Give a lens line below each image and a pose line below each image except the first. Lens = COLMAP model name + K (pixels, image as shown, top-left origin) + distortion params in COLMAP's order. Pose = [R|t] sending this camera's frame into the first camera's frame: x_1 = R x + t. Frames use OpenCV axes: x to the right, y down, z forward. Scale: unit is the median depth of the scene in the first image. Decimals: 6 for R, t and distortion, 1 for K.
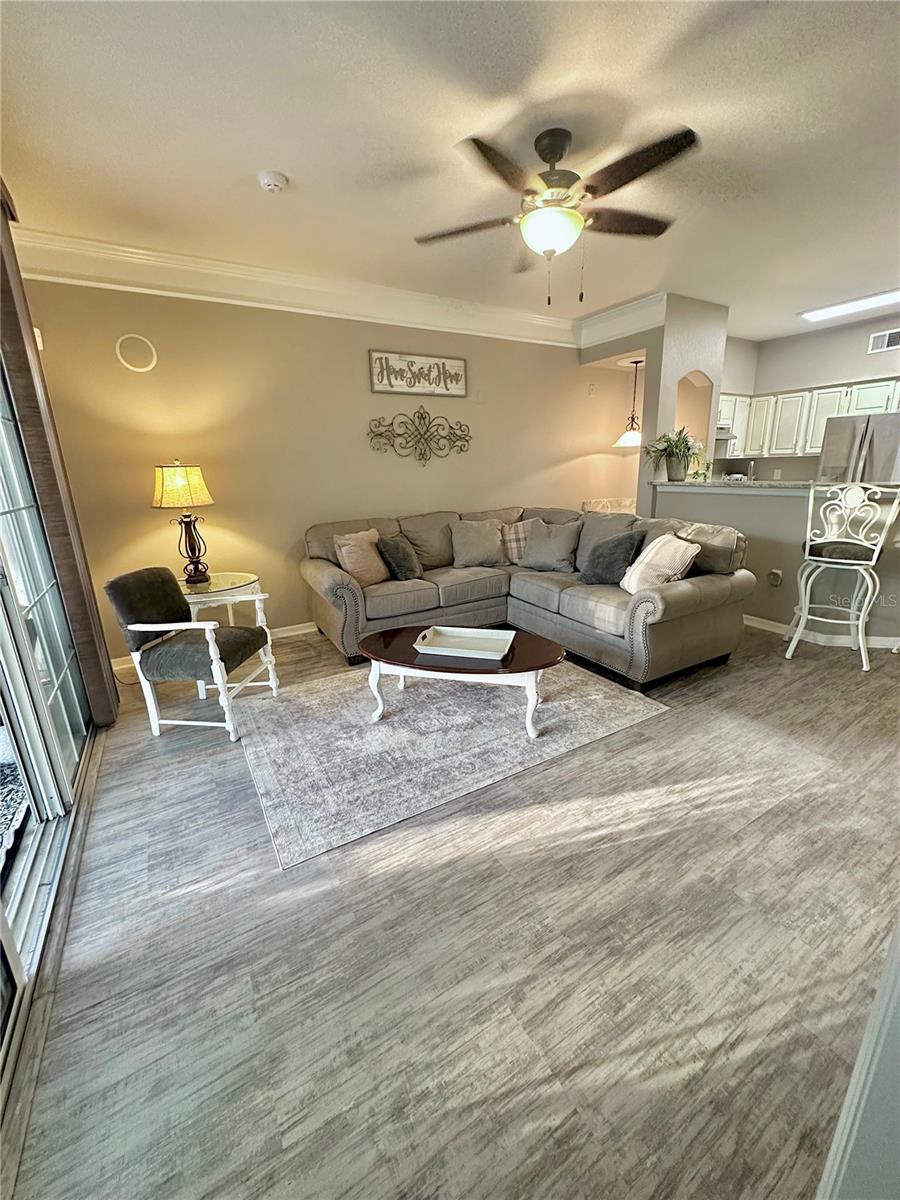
lens RADIAL K [[479.0, 0, 451.4], [0, 479.0, 594.9], [0, 0, 1]] dist [-0.001427, -0.000140]
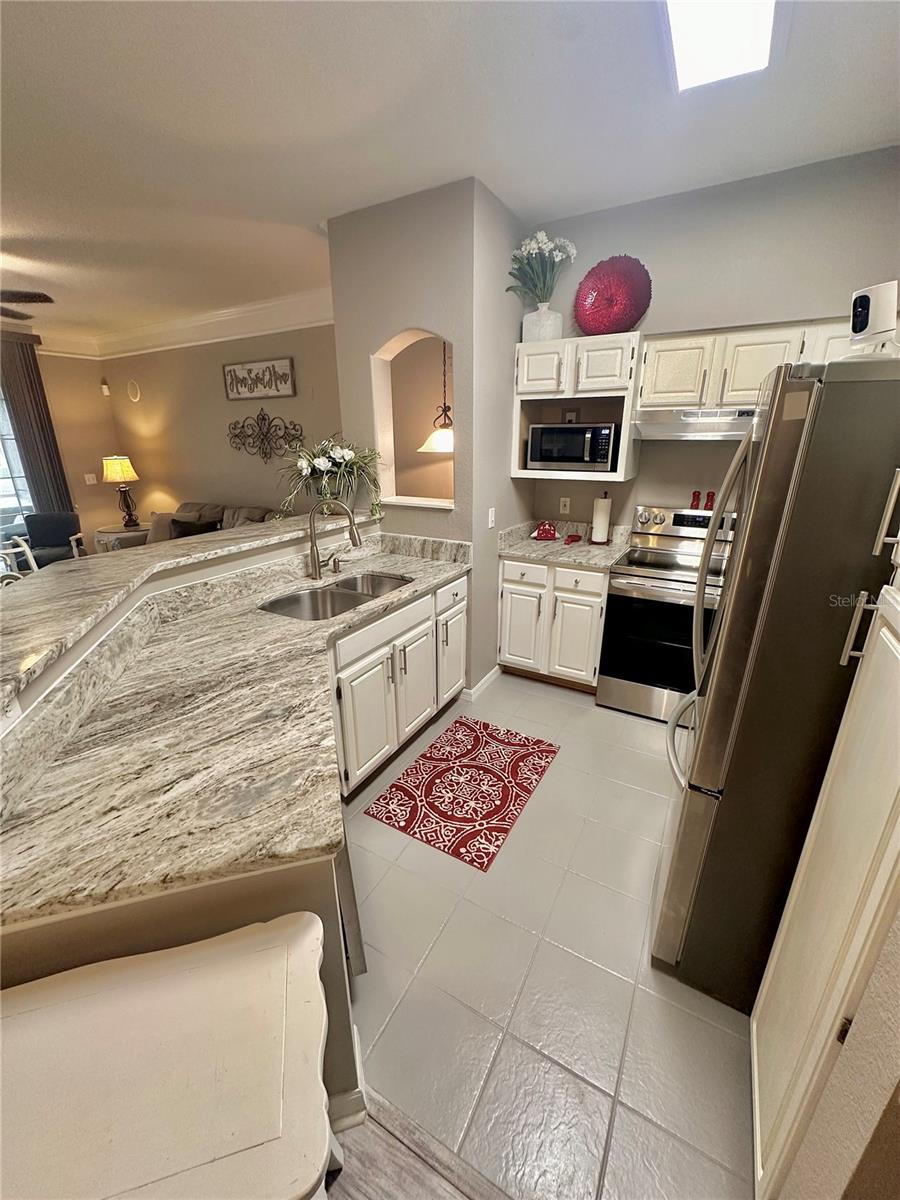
lens RADIAL K [[479.0, 0, 449.7], [0, 479.0, 597.6], [0, 0, 1]] dist [-0.001427, -0.000140]
pose [[0.494300, 0.300177, -0.815819, 1.167451], [-0.235628, 0.949620, 0.206643, -0.313859], [0.836748, 0.090086, 0.540127, 0.811934]]
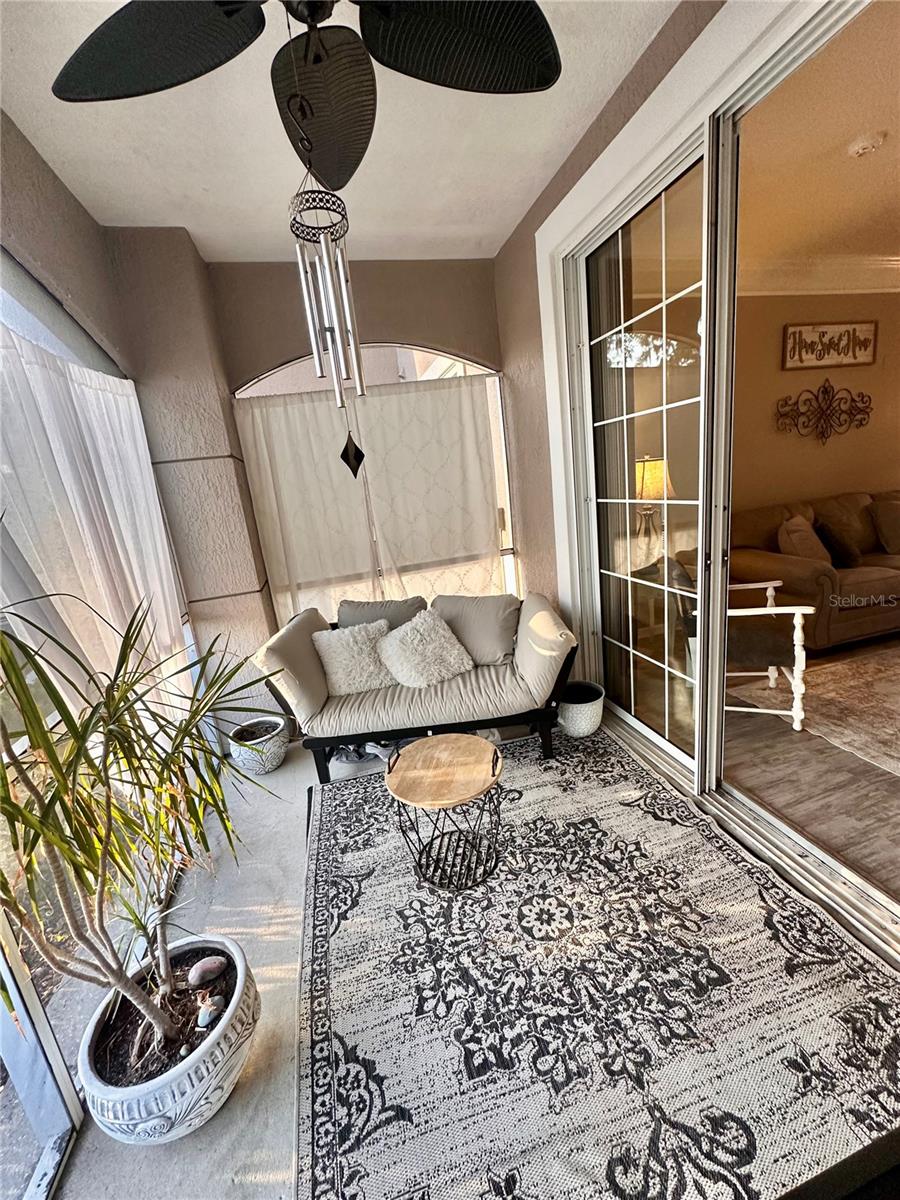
lens RADIAL K [[479.0, 0, 453.8], [0, 479.0, 593.8], [0, 0, 1]] dist [-0.001427, -0.000140]
pose [[0.960948, -0.009109, -0.276579, -0.501500], [0.007097, 0.999941, -0.008275, 0.018370], [0.276638, 0.005989, 0.960955, -0.075905]]
